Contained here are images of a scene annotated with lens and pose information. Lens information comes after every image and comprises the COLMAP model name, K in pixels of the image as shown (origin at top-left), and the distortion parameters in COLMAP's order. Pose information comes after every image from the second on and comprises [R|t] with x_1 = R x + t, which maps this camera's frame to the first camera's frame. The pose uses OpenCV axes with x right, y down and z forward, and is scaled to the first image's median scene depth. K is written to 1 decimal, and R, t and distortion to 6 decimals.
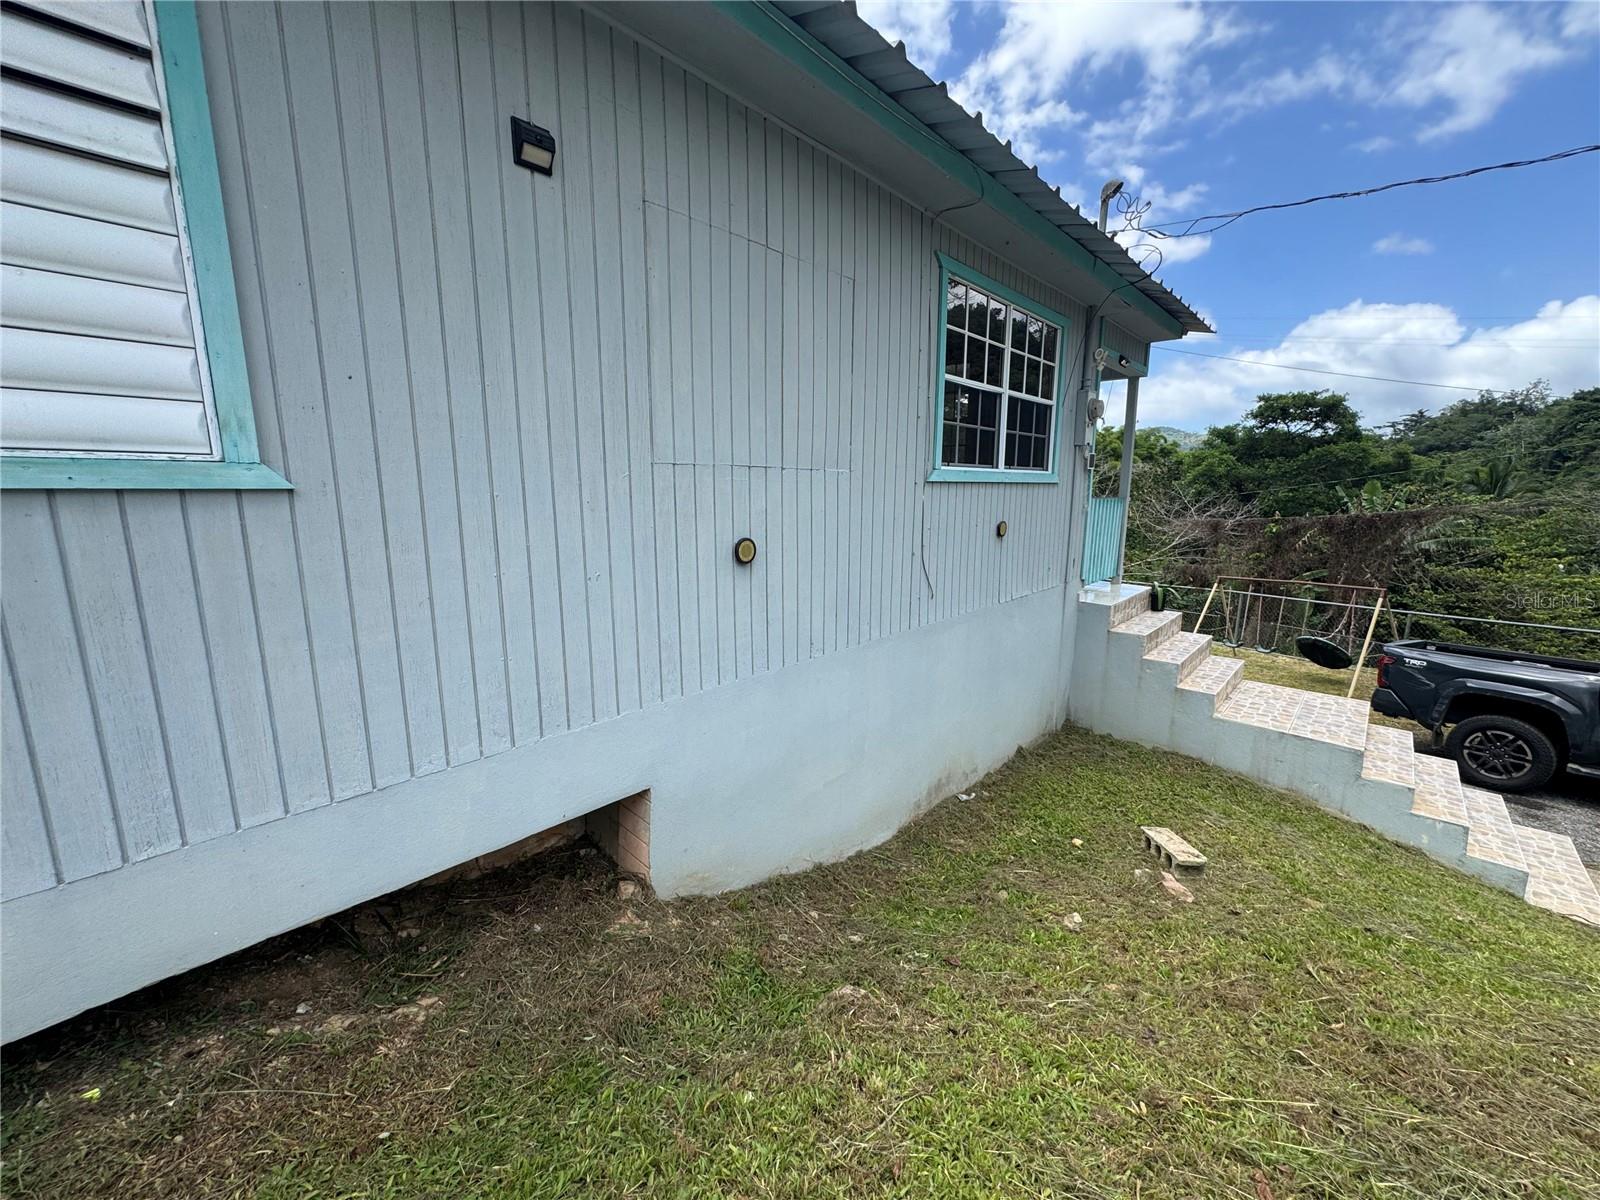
lens RADIAL K [[636.9, 0, 794.1], [0, 636.9, 598.3], [0, 0, 1]] dist [-0.004915, 0.000900]
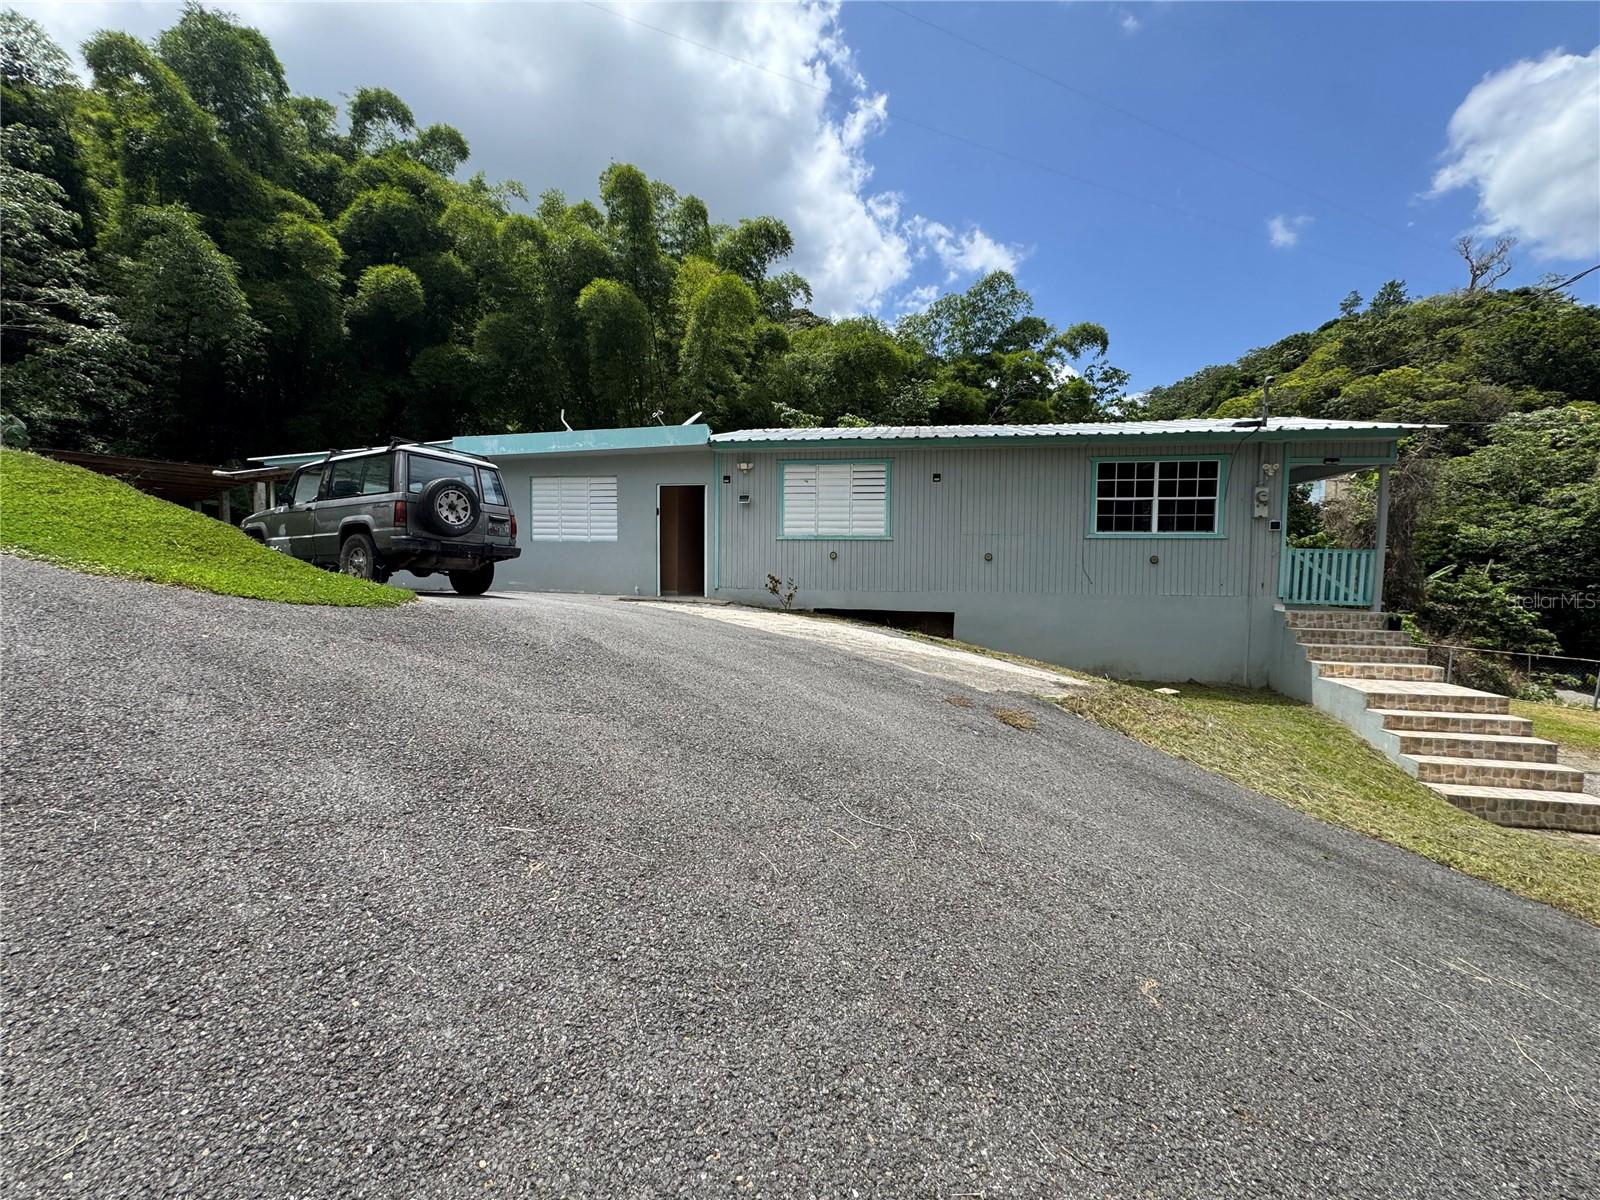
lens RADIAL K [[636.9, 0, 800.0], [0, 636.9, 597.4], [0, 0, 1]] dist [-0.004915, 0.000900]
pose [[0.540617, 0.039114, -0.840359, 2.117762], [-0.156828, 0.986094, -0.054993, 0.463057], [0.826522, 0.161522, 0.539233, -1.621396]]
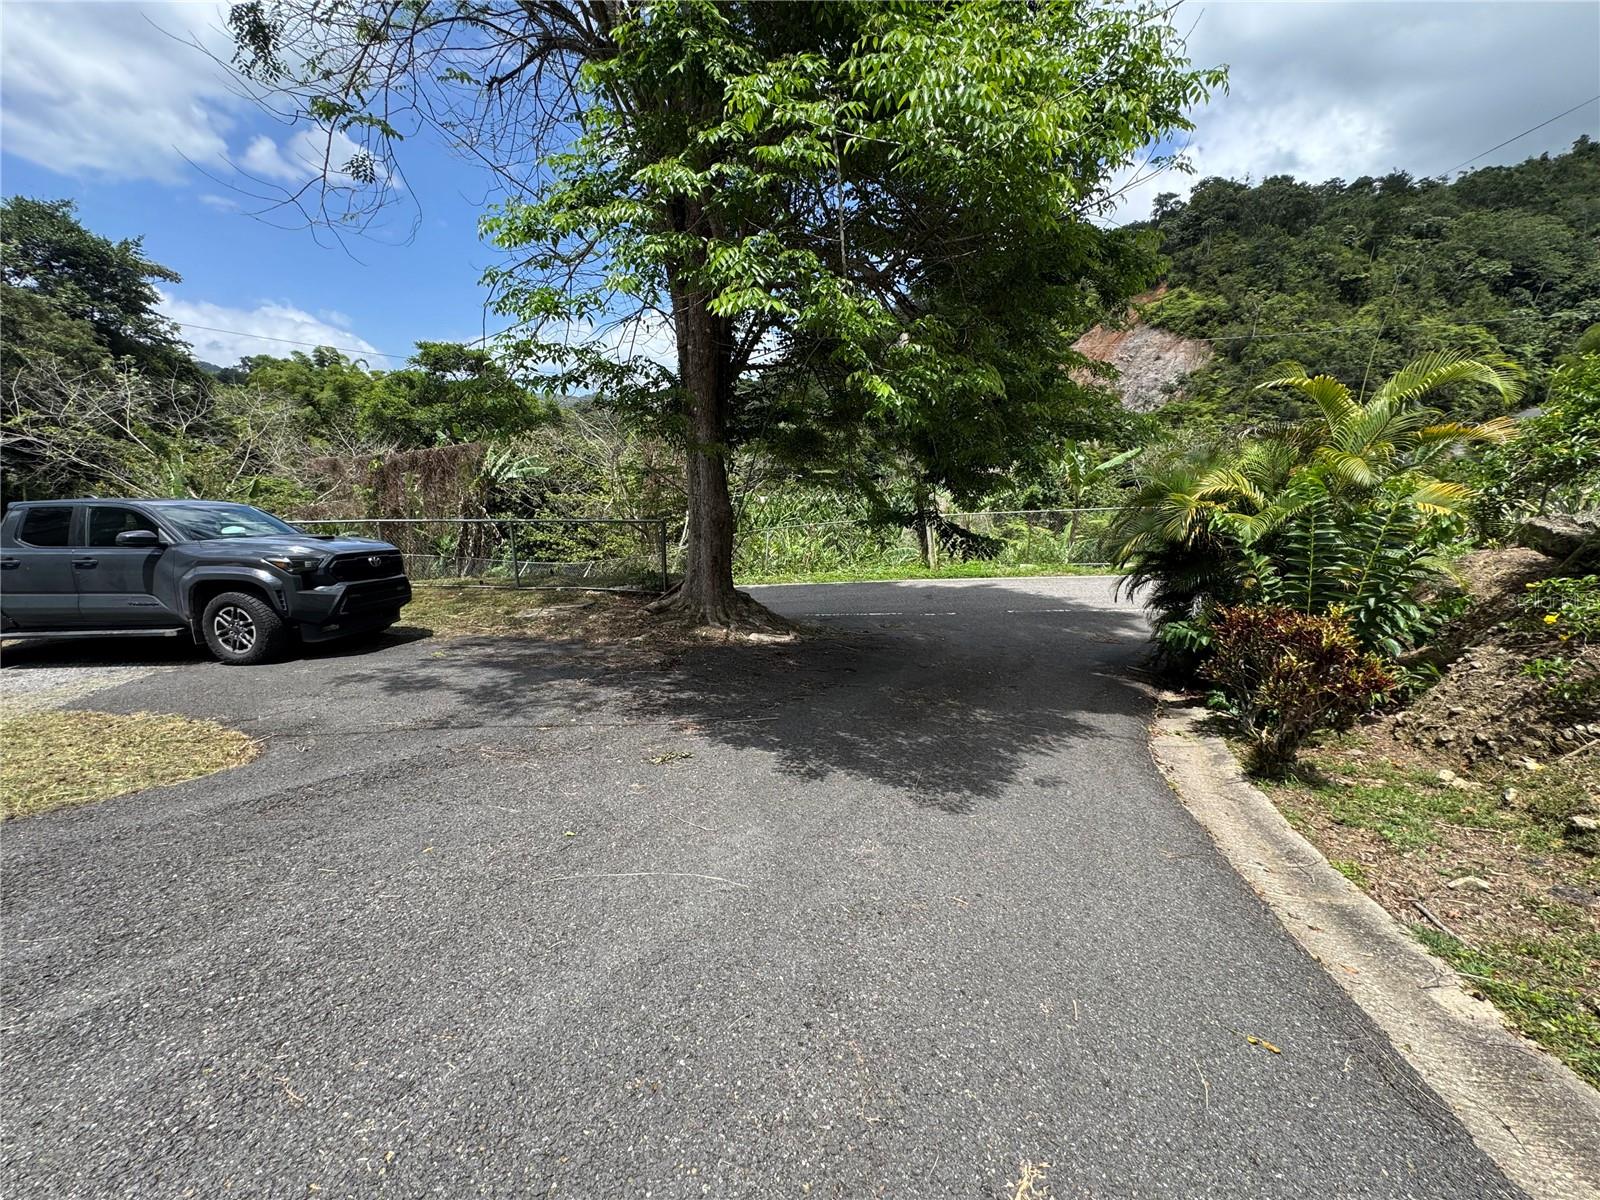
lens RADIAL K [[636.9, 0, 801.4], [0, 636.9, 594.6], [0, 0, 1]] dist [-0.004915, 0.000900]
pose [[0.591514, -0.180688, 0.785788, 2.296396], [0.131923, 0.983122, 0.126757, 0.472018], [-0.795429, 0.028685, 0.605367, -1.467481]]
